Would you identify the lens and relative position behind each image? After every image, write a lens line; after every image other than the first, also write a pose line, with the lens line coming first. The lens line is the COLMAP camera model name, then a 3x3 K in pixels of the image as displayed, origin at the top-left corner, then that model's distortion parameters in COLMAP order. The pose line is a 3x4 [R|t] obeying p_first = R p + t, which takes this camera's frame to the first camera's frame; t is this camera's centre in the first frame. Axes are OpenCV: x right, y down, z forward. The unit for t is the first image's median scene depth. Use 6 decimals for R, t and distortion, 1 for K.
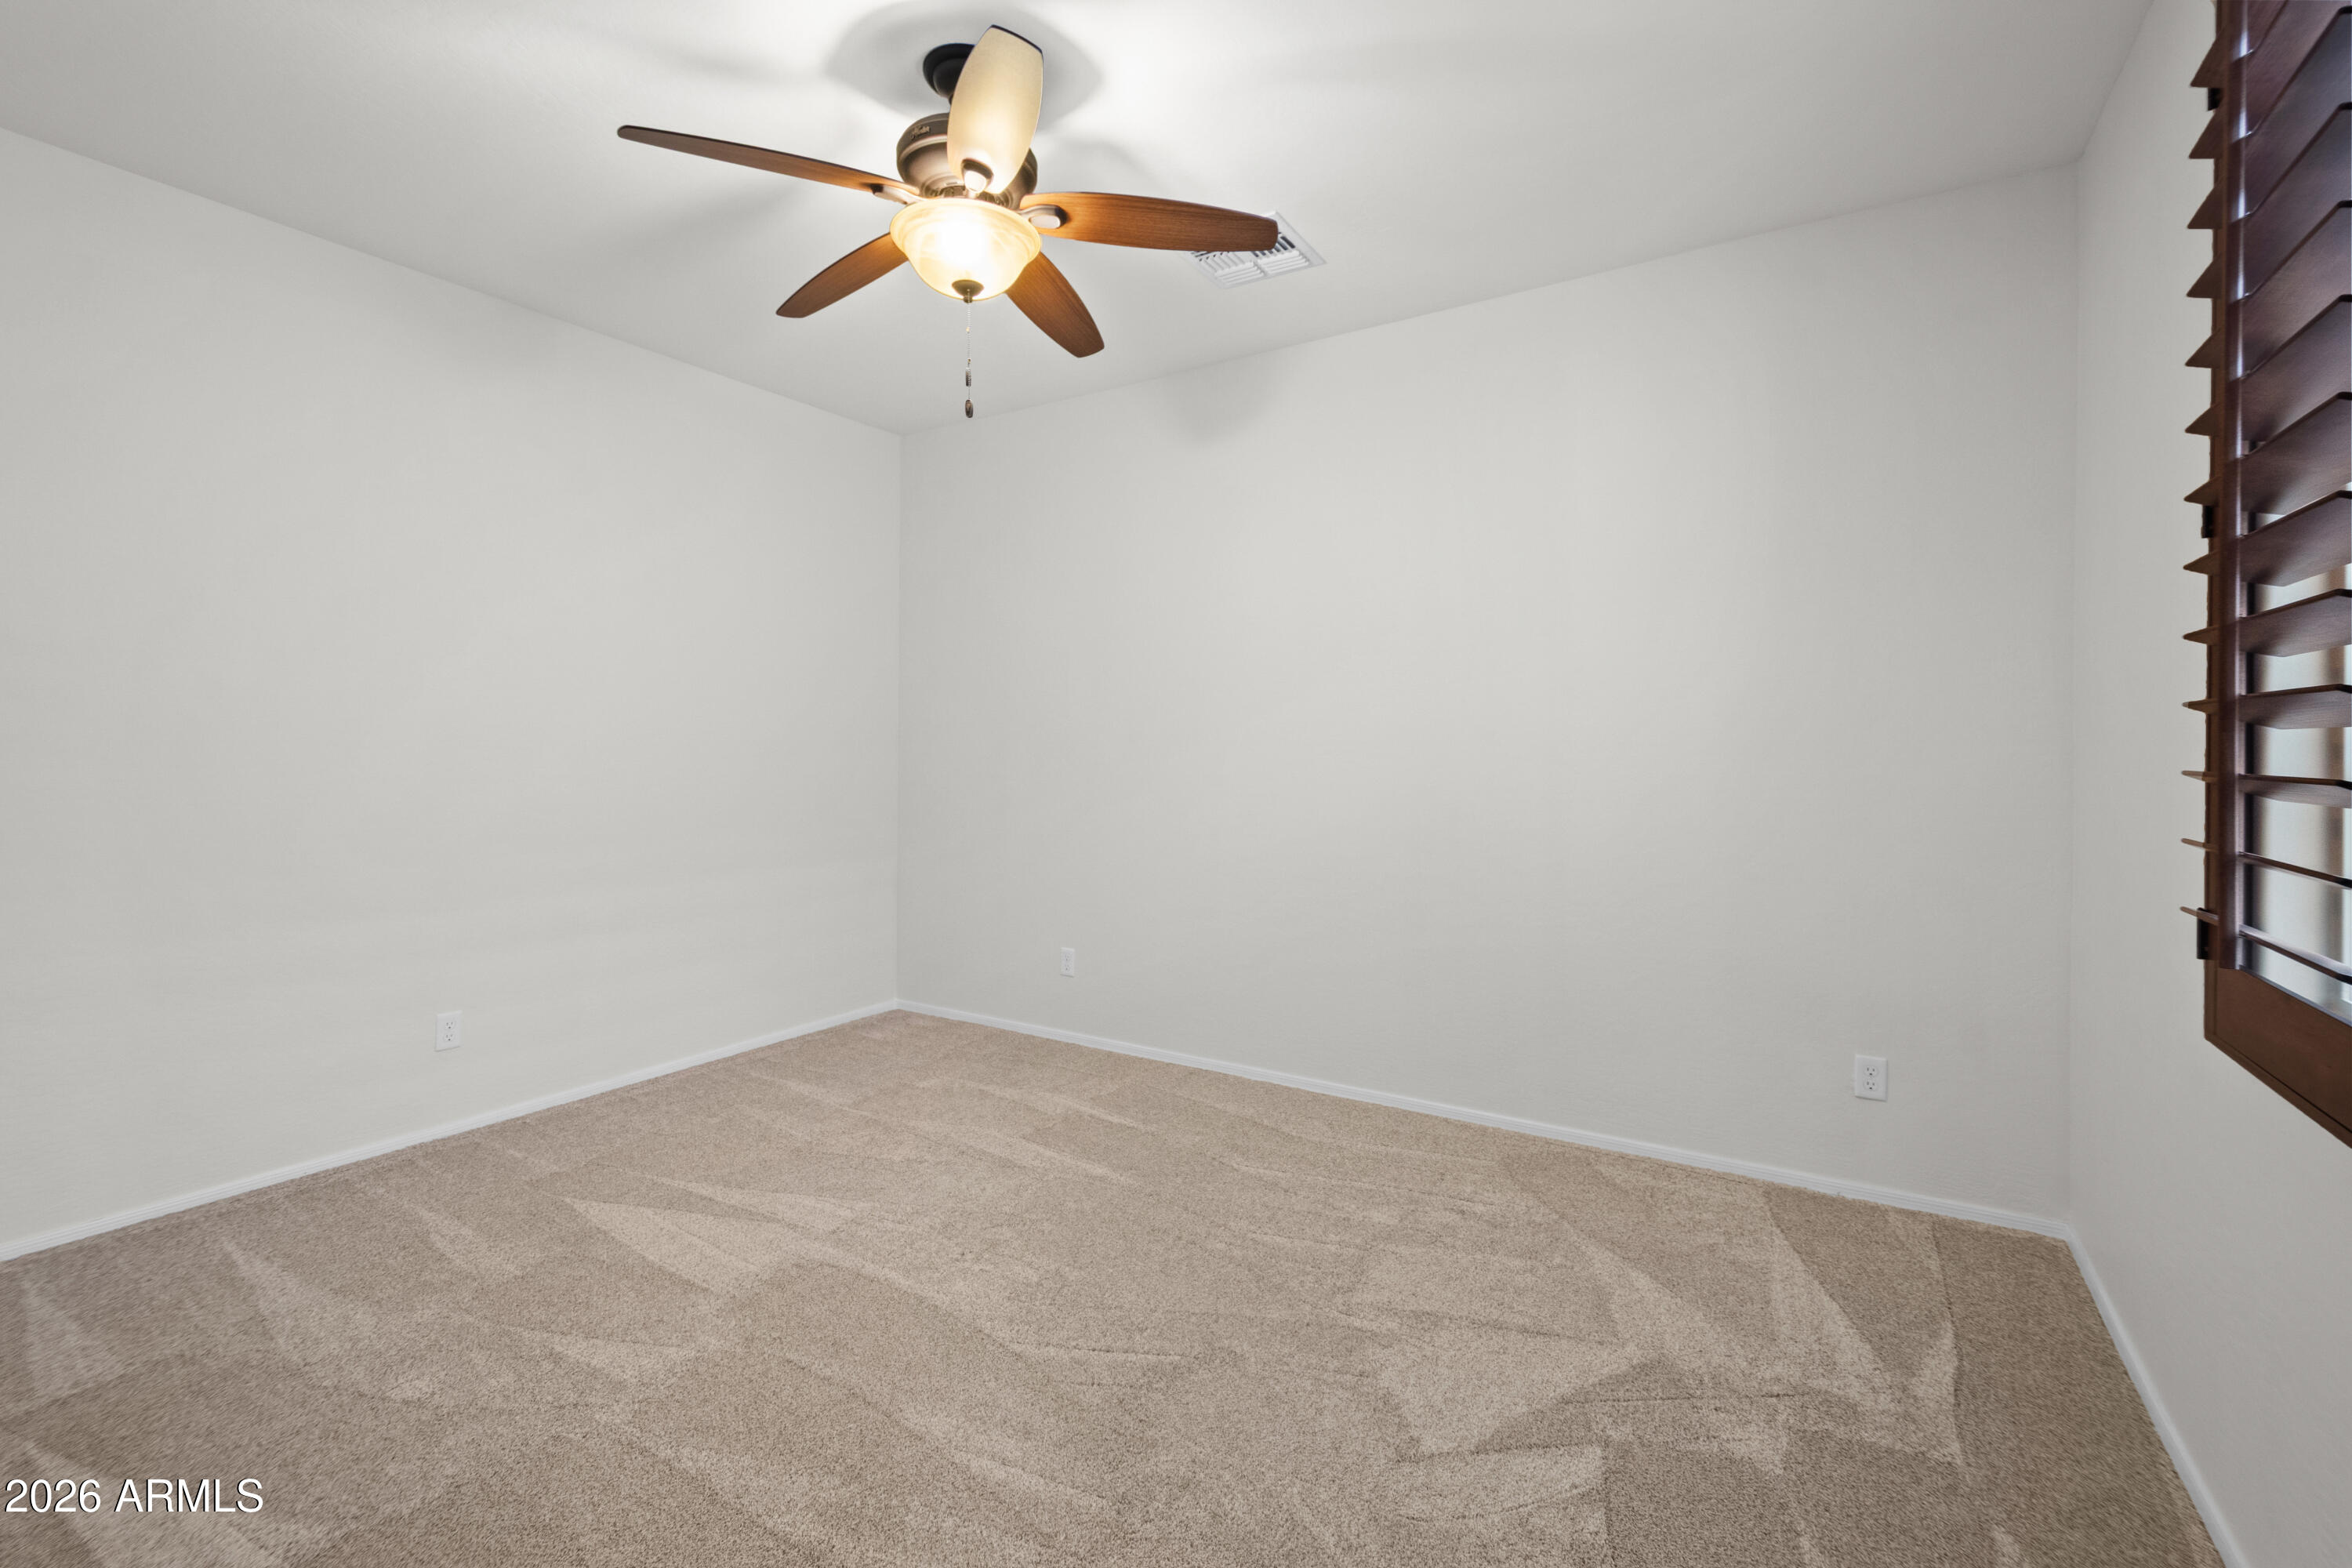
lens RADIAL K [[1023.6, 0, 1175.1], [0, 1023.6, 778.9], [0, 0, 1]] dist [-0.001381, -0.000602]
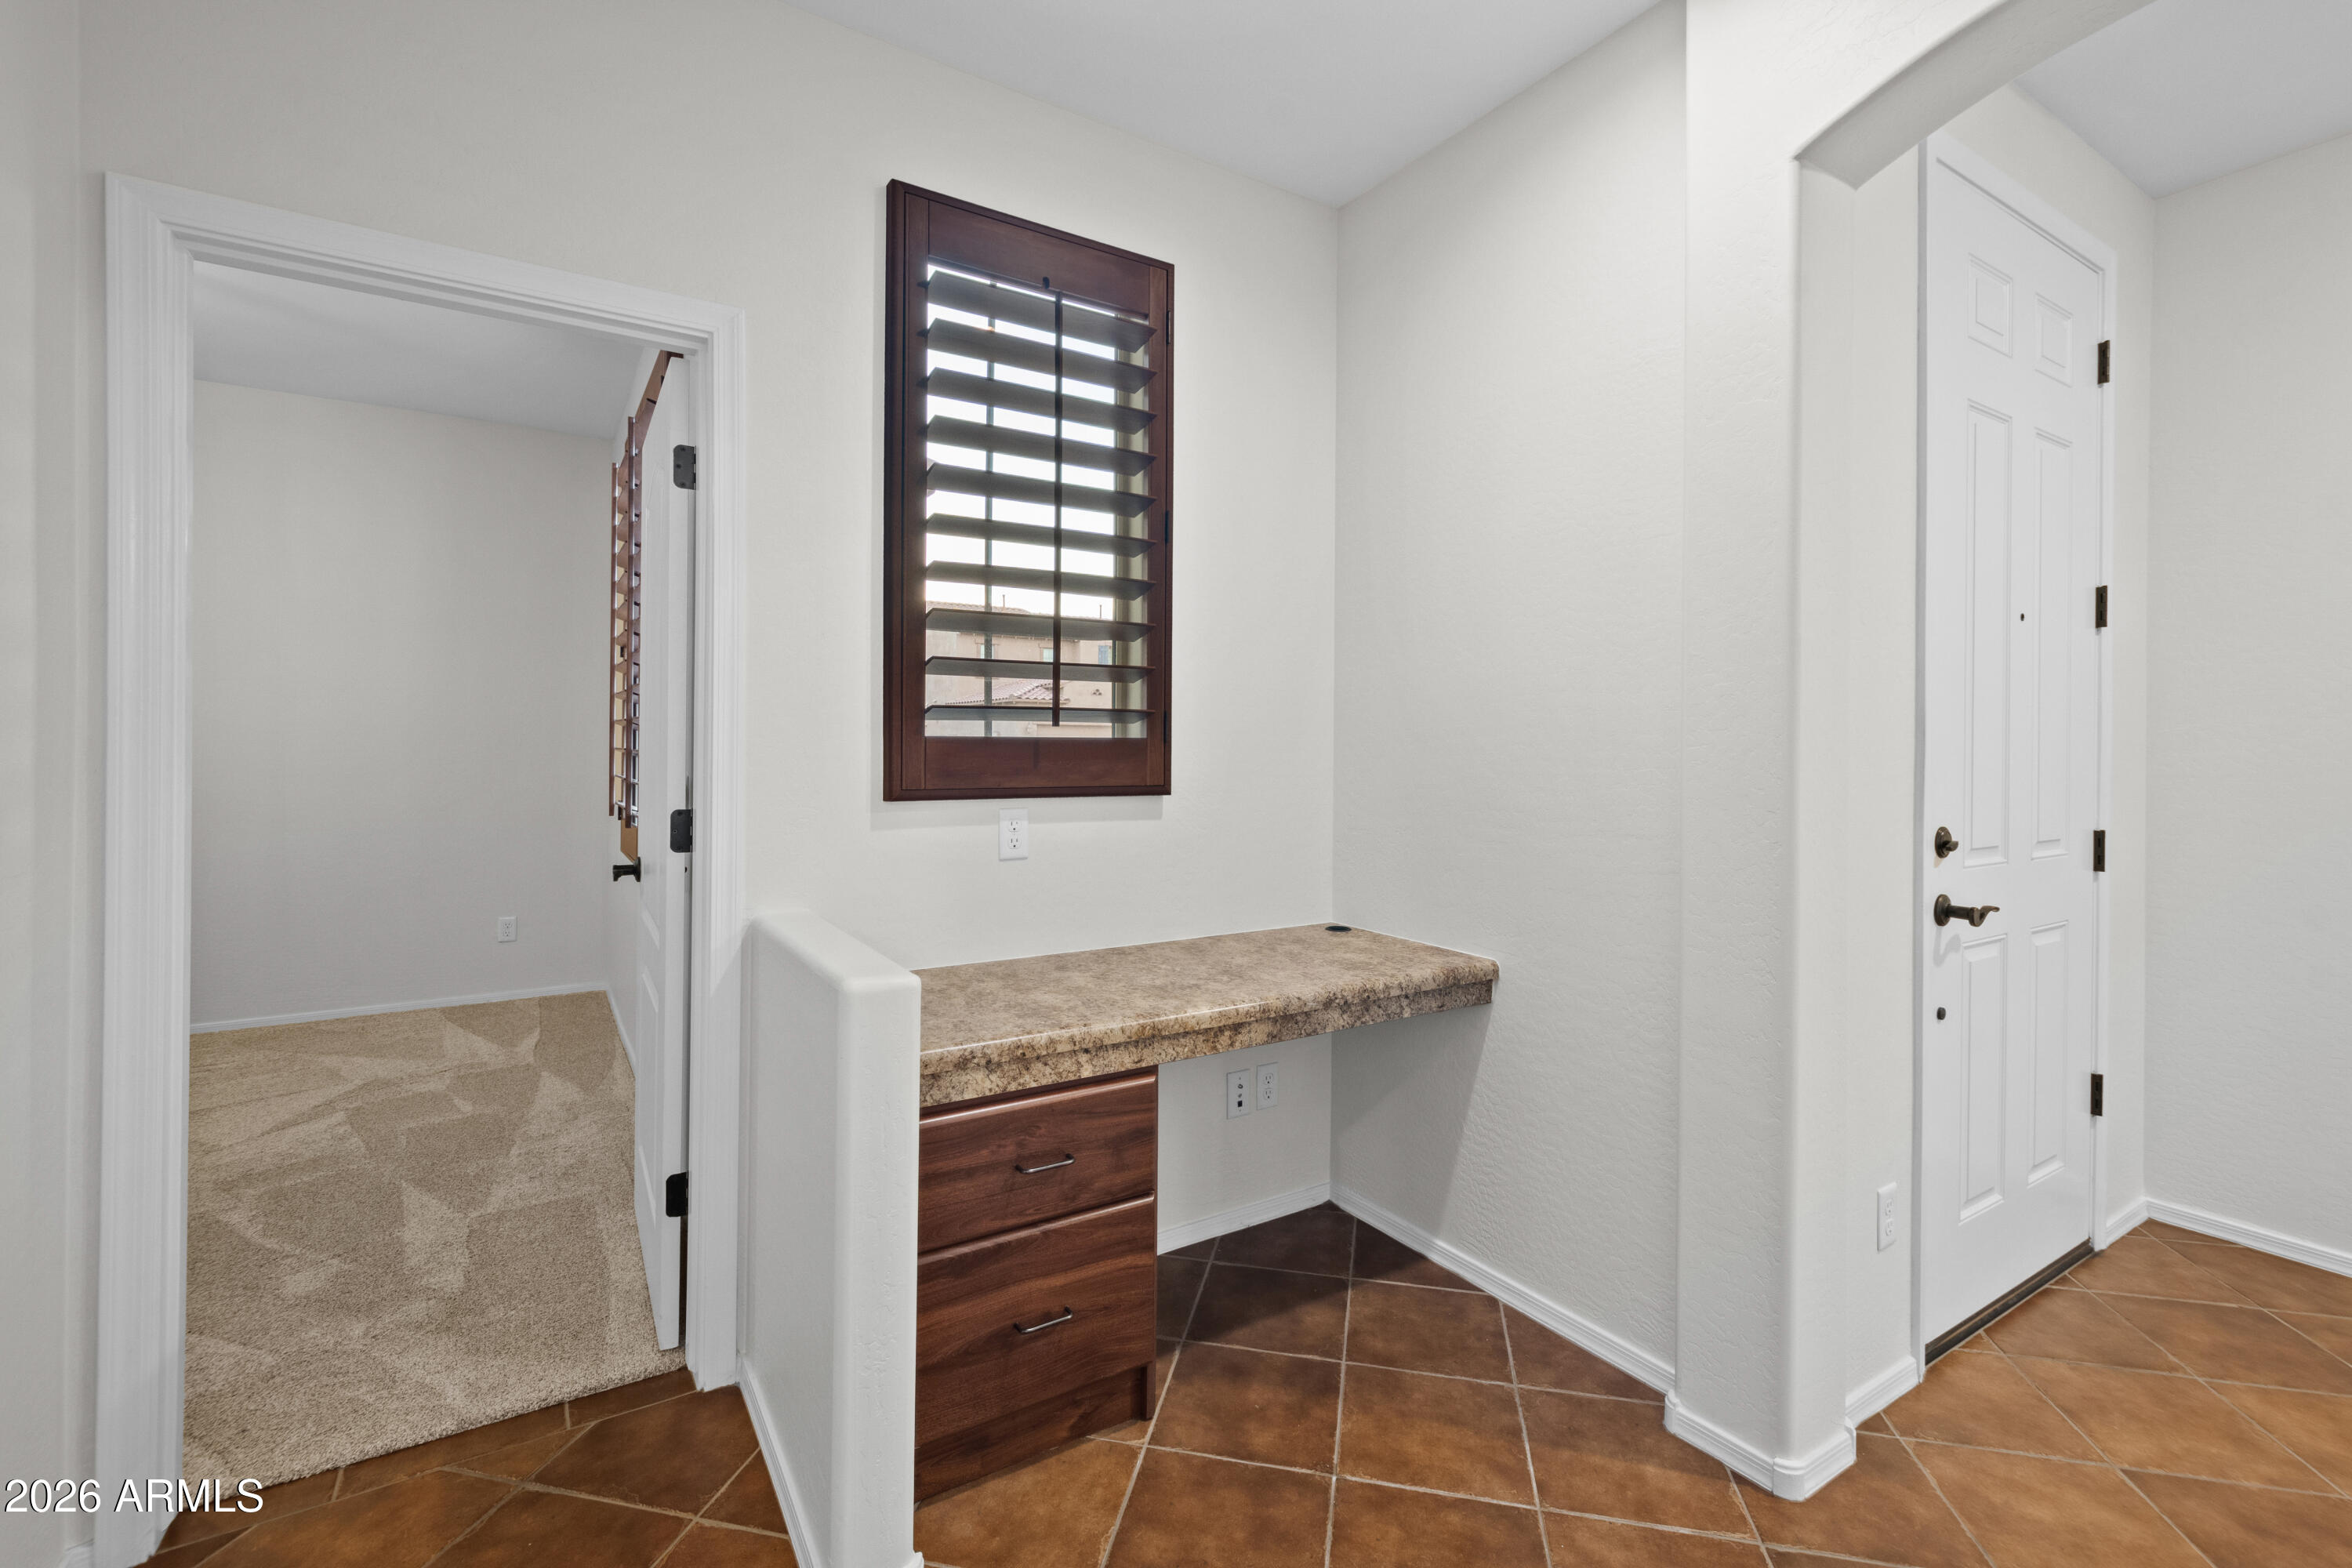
lens RADIAL K [[1023.6, 0, 1173.2], [0, 1023.6, 765.6], [0, 0, 1]] dist [-0.001381, -0.000602]
pose [[0.426617, -0.006184, 0.904411, -0.405494], [0.001835, 0.999980, 0.005972, 0.006559], [-0.904431, -0.000888, 0.426620, -0.762034]]
